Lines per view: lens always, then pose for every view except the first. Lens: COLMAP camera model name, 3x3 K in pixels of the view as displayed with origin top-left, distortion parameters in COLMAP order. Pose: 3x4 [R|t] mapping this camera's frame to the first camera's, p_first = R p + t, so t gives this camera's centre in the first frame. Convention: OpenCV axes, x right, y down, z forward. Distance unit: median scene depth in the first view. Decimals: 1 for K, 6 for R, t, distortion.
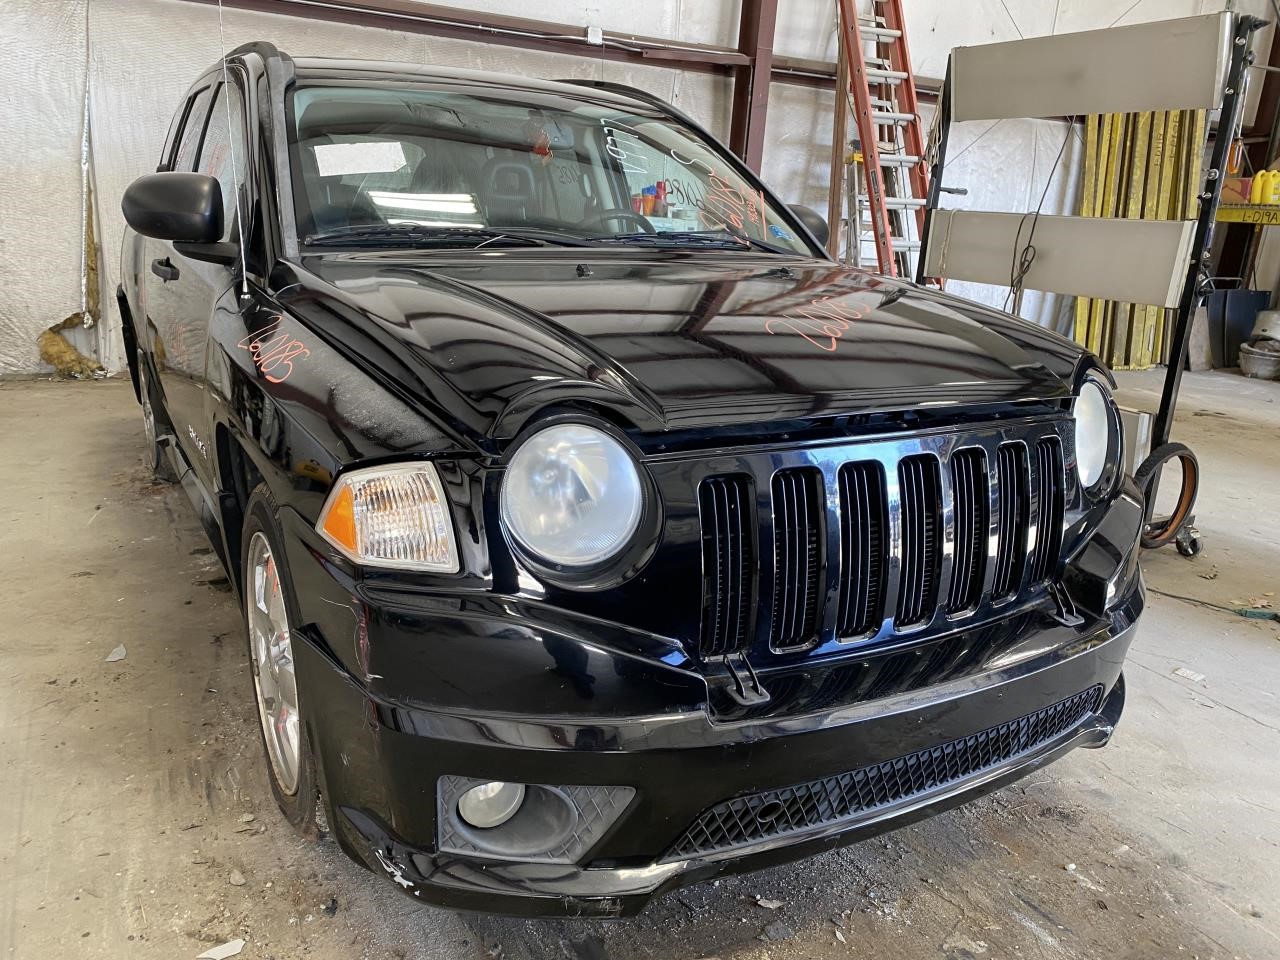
lens RADIAL K [[979.8, 0, 640.0], [0, 979.8, 480.0], [0, 0, 1]] dist [0.011182, 0.003382]
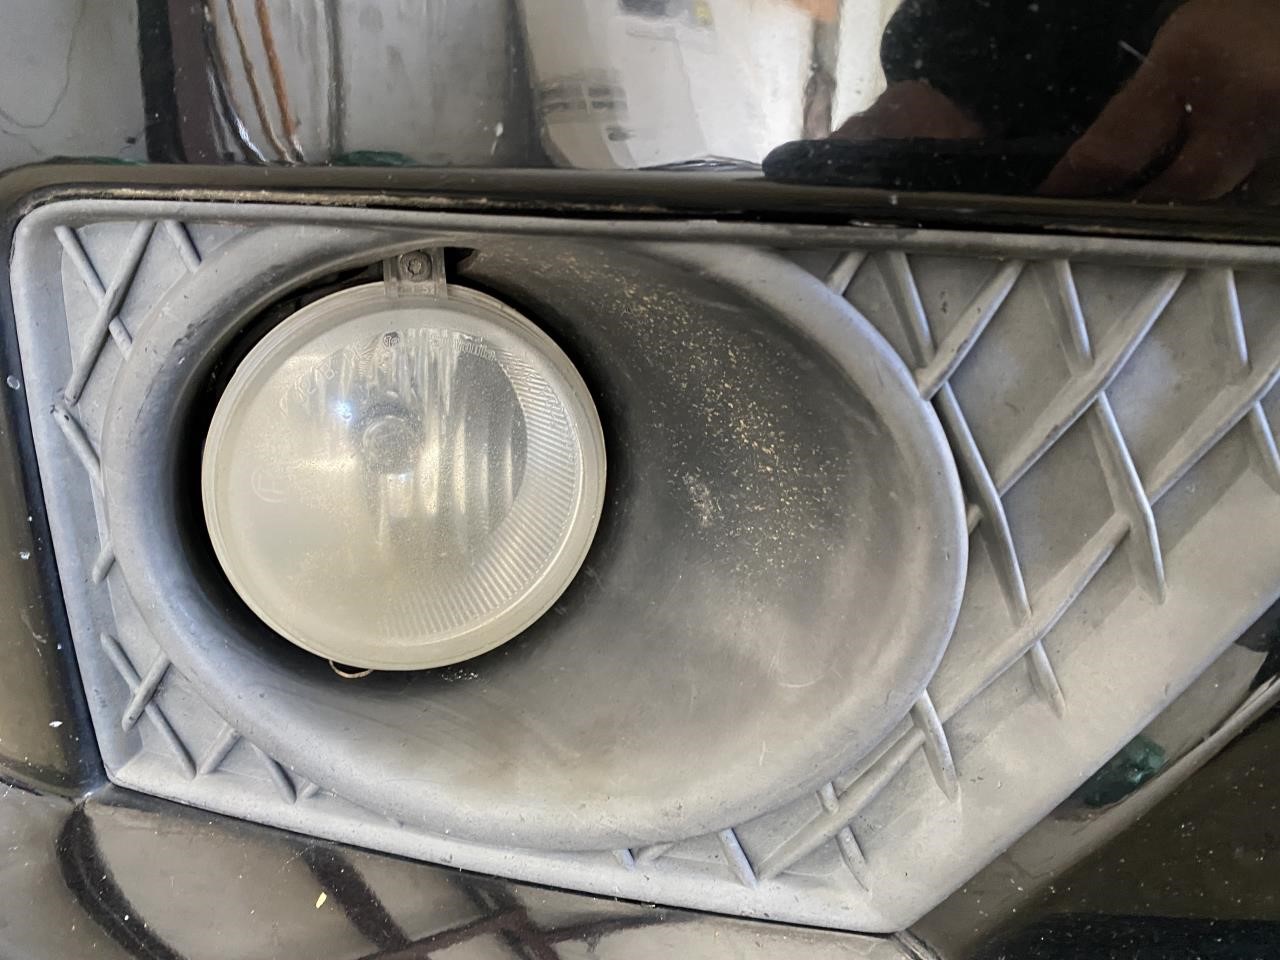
lens RADIAL K [[979.3, 0, 640.0], [0, 979.3, 480.0], [0, 0, 1]] dist [0.056080, -0.070199]
pose [[0.988327, 0.026290, -0.150064, -0.063733], [-0.036921, 0.996967, -0.068505, 0.251248], [0.147808, 0.073246, 0.986300, 0.631724]]
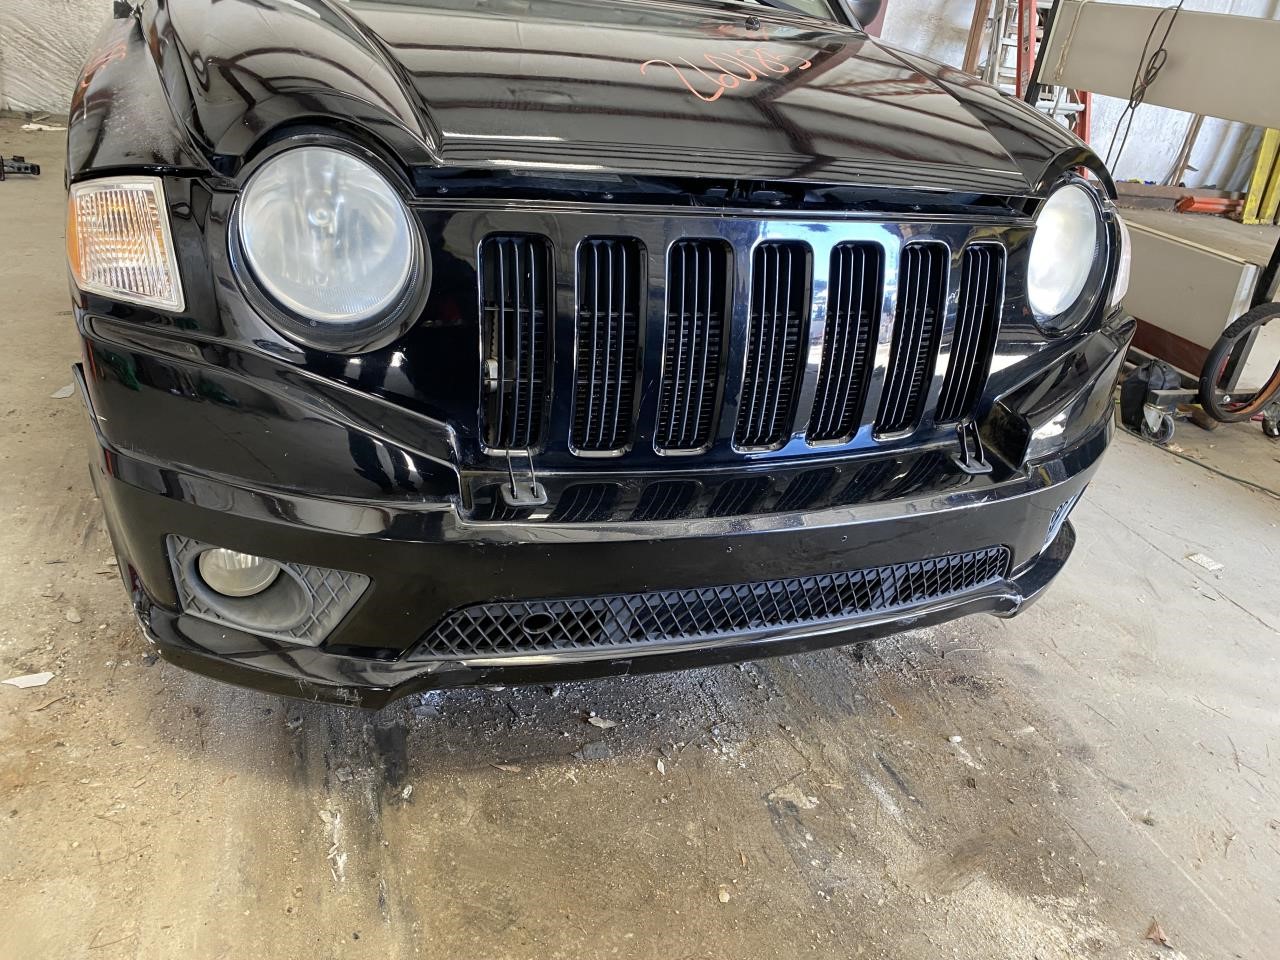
lens RADIAL K [[979.3, 0, 640.0], [0, 979.3, 480.0], [0, 0, 1]] dist [0.056080, -0.070199]
pose [[0.984572, 0.128107, -0.119195, 0.242916], [-0.104975, 0.977420, 0.183387, 0.026454], [0.139996, -0.168045, 0.975788, 0.122044]]
